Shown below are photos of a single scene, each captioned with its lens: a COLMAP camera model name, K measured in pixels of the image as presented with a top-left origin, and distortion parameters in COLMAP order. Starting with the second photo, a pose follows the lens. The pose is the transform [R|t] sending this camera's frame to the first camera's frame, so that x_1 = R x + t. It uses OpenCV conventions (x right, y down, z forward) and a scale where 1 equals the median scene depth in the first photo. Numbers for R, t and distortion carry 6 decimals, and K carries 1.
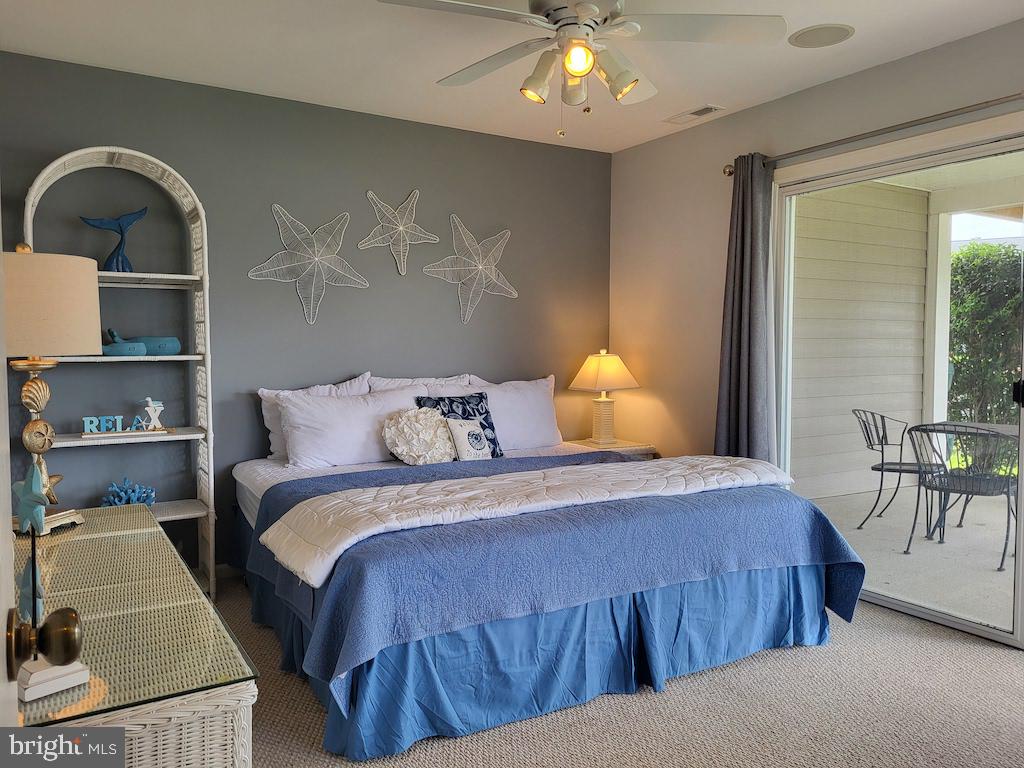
lens RADIAL K [[771.3, 0, 512.0], [0, 771.3, 384.0], [0, 0, 1]] dist [0.042169, 0.001226]
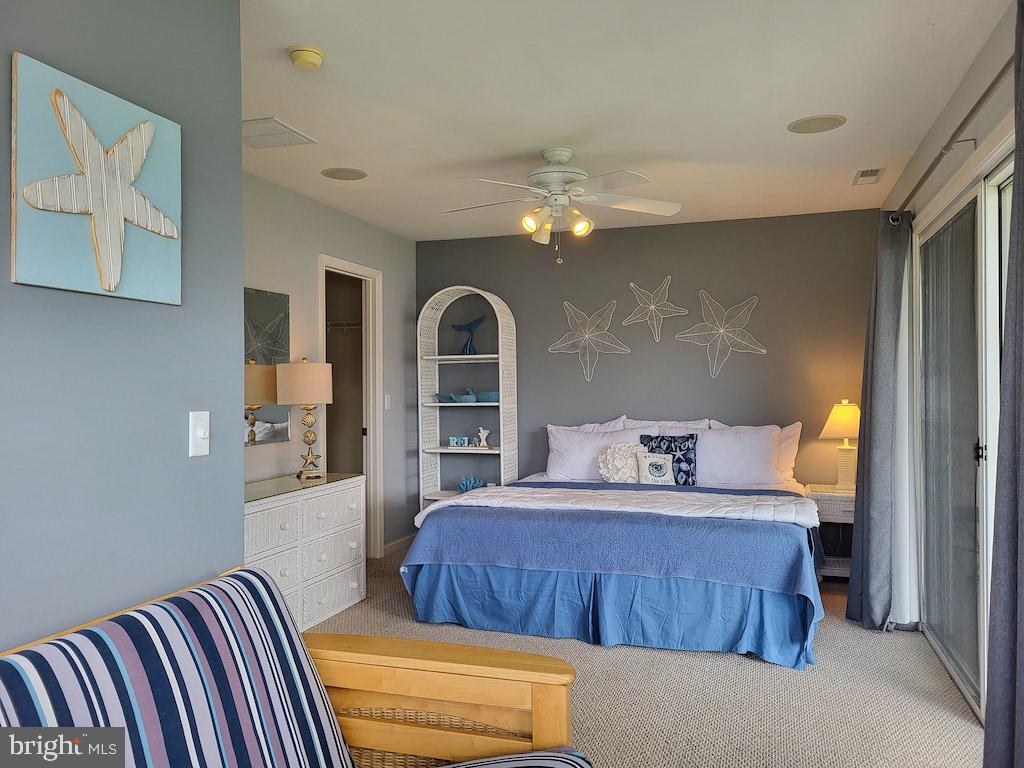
lens RADIAL K [[771.3, 0, 512.0], [0, 771.3, 384.0], [0, 0, 1]] dist [0.042169, 0.001226]
pose [[0.653394, -0.008910, -0.756966, 1.055029], [-0.031337, 0.998755, -0.038805, -0.017298], [0.756370, 0.049076, 0.652301, -0.057686]]
